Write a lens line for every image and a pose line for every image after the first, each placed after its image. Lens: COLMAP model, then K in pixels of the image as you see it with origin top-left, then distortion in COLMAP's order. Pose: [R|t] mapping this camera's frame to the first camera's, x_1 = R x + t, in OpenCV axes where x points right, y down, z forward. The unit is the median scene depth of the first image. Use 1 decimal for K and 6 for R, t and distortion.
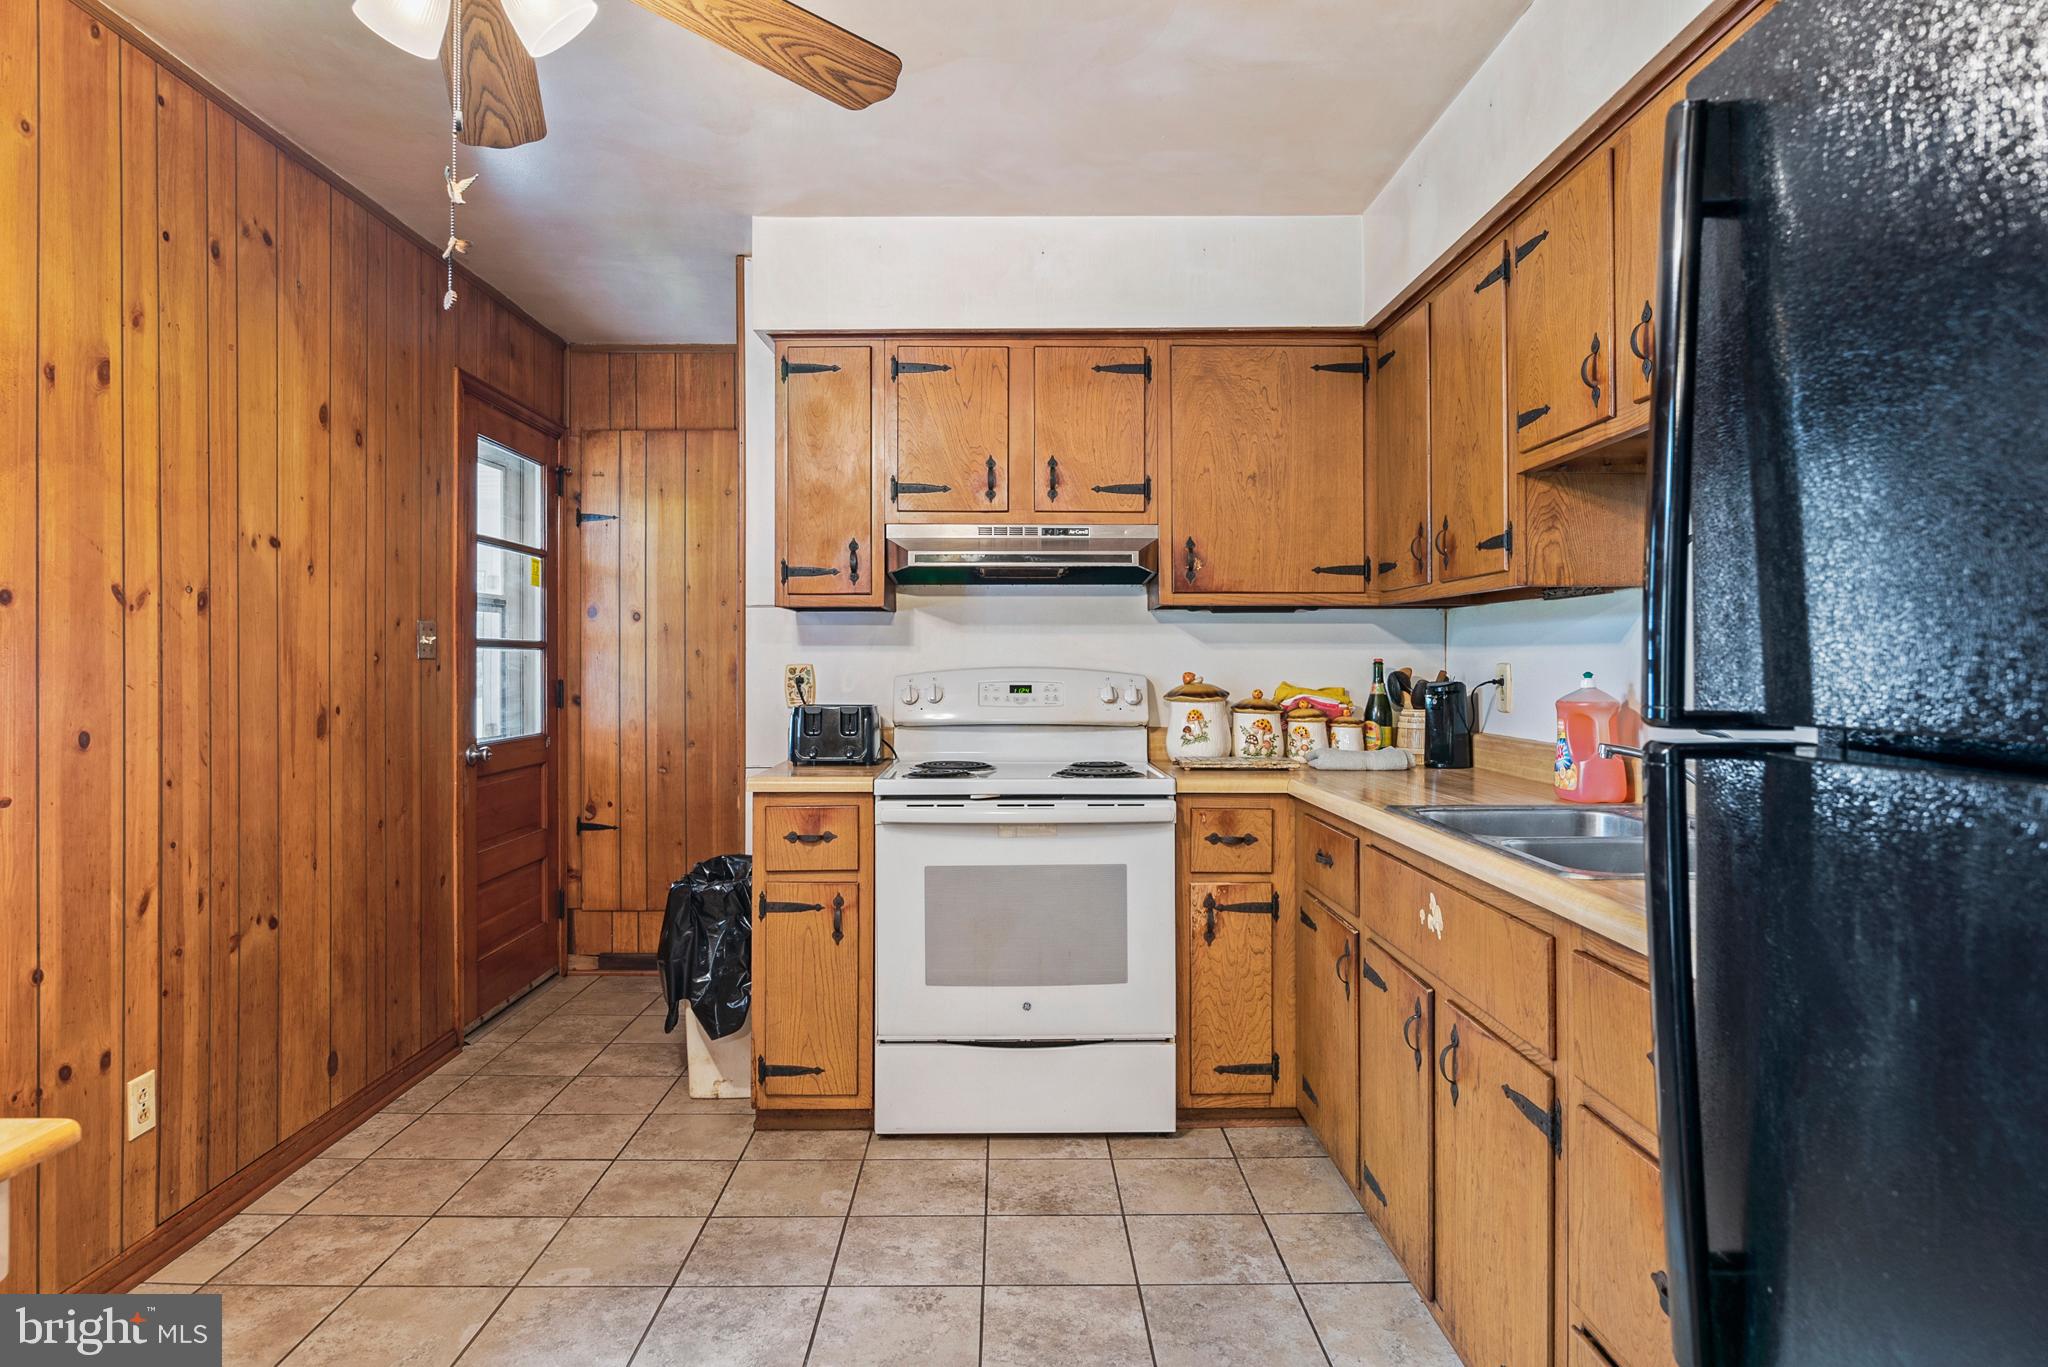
lens RADIAL K [[1214.7, 0, 1024.7], [0, 1214.7, 669.7], [0, 0, 1]] dist [-0.005052, -0.003362]
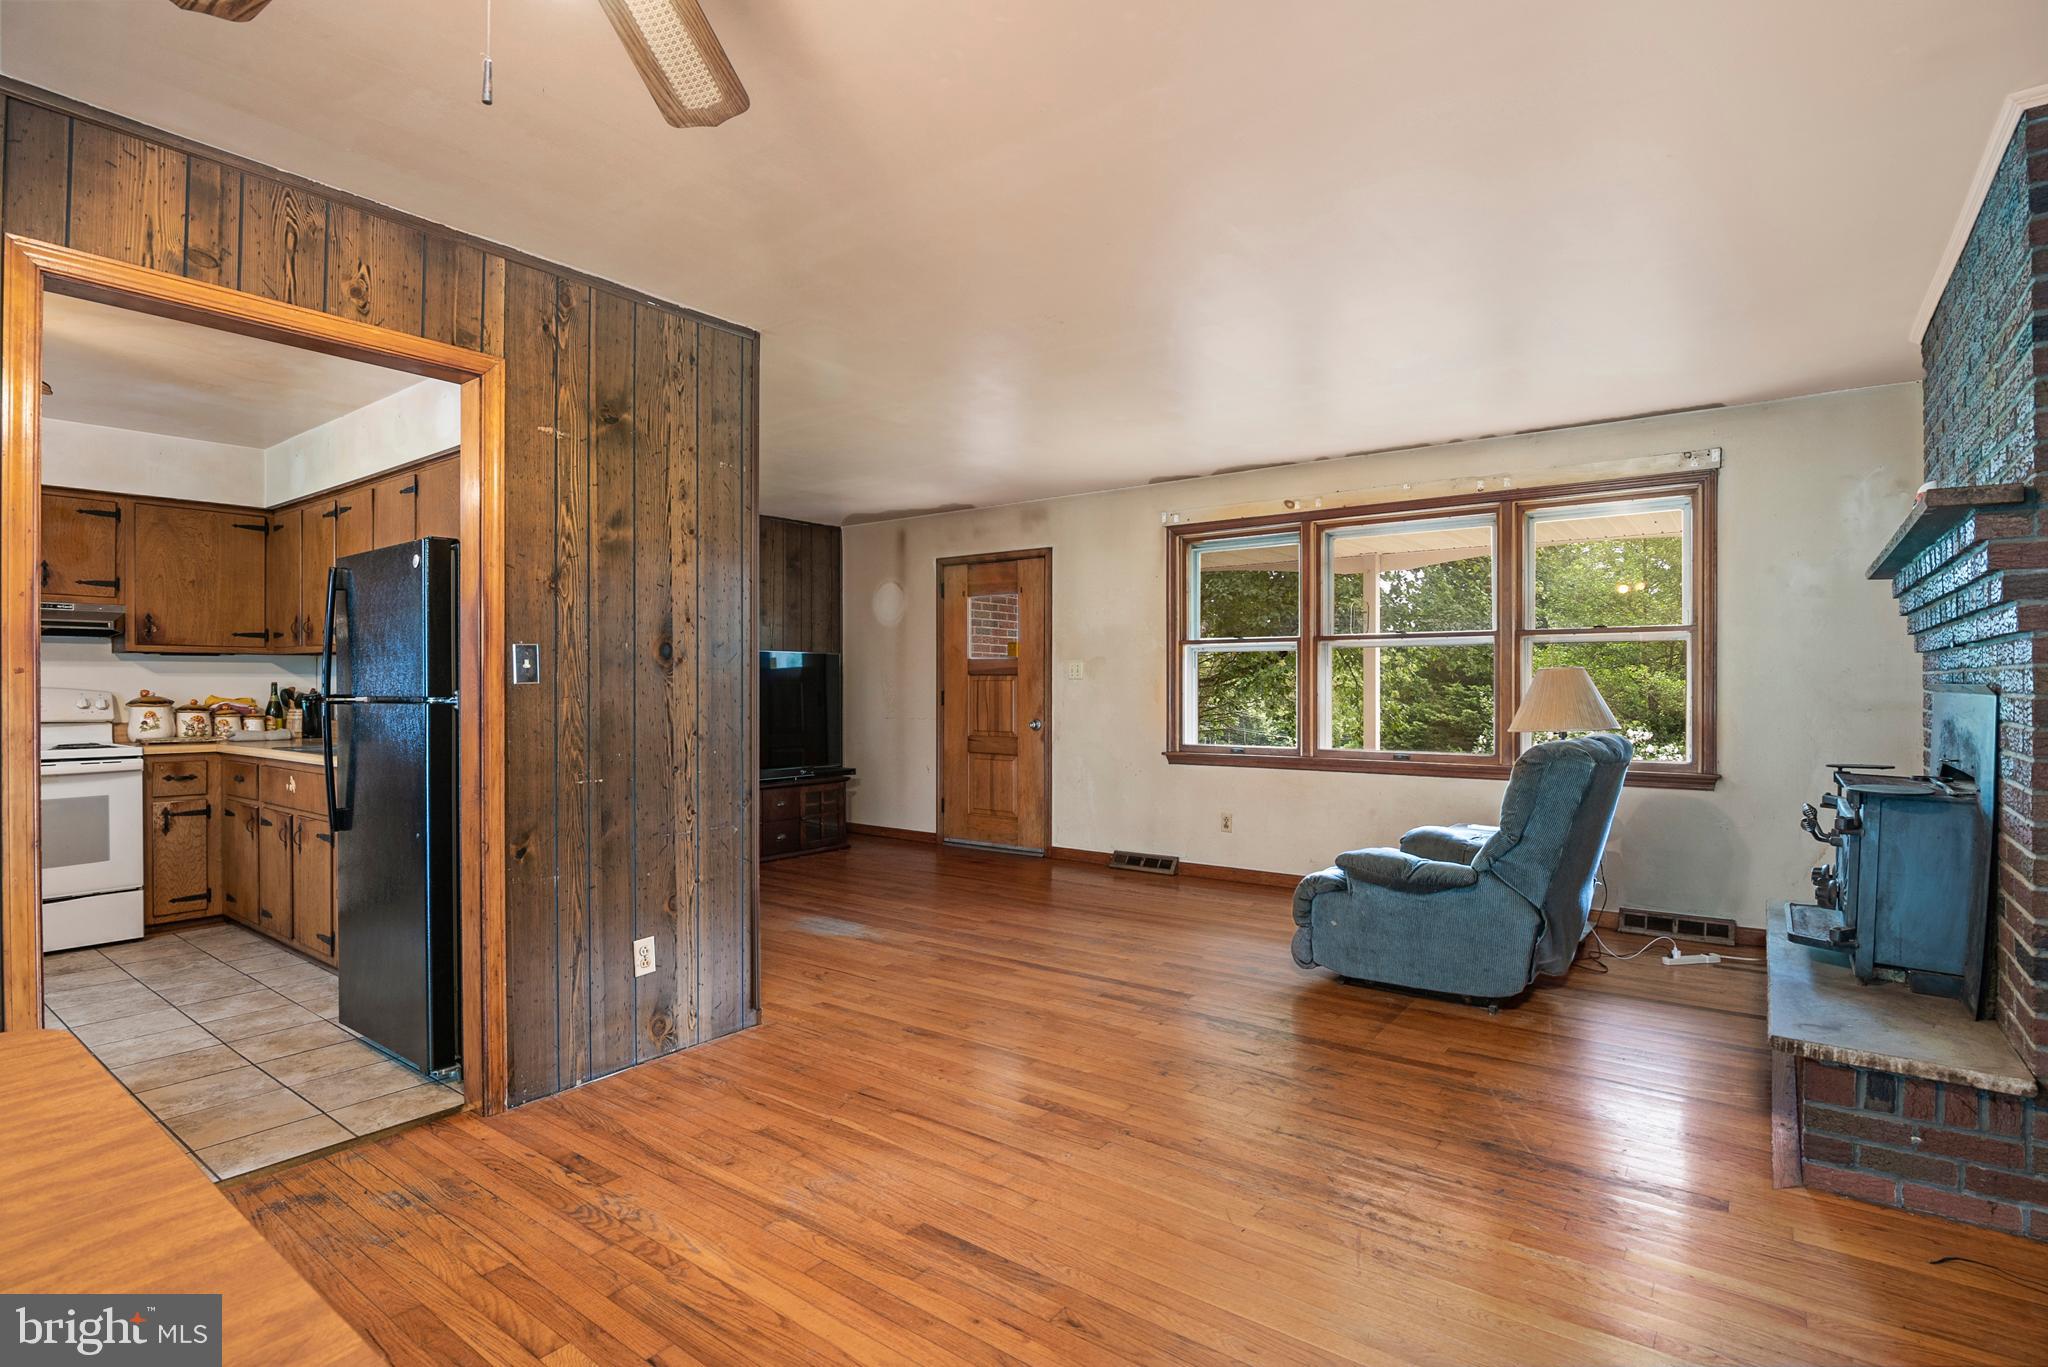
lens RADIAL K [[1002.8, 0, 1024.0], [0, 1002.8, 683.5], [0, 0, 1]] dist [-0.022821, -0.000270]
pose [[0.610677, 0.002623, 0.791876, -0.229625], [0.002005, 0.999986, -0.004858, 0.002912], [-0.791877, 0.004555, 0.610663, -0.923427]]
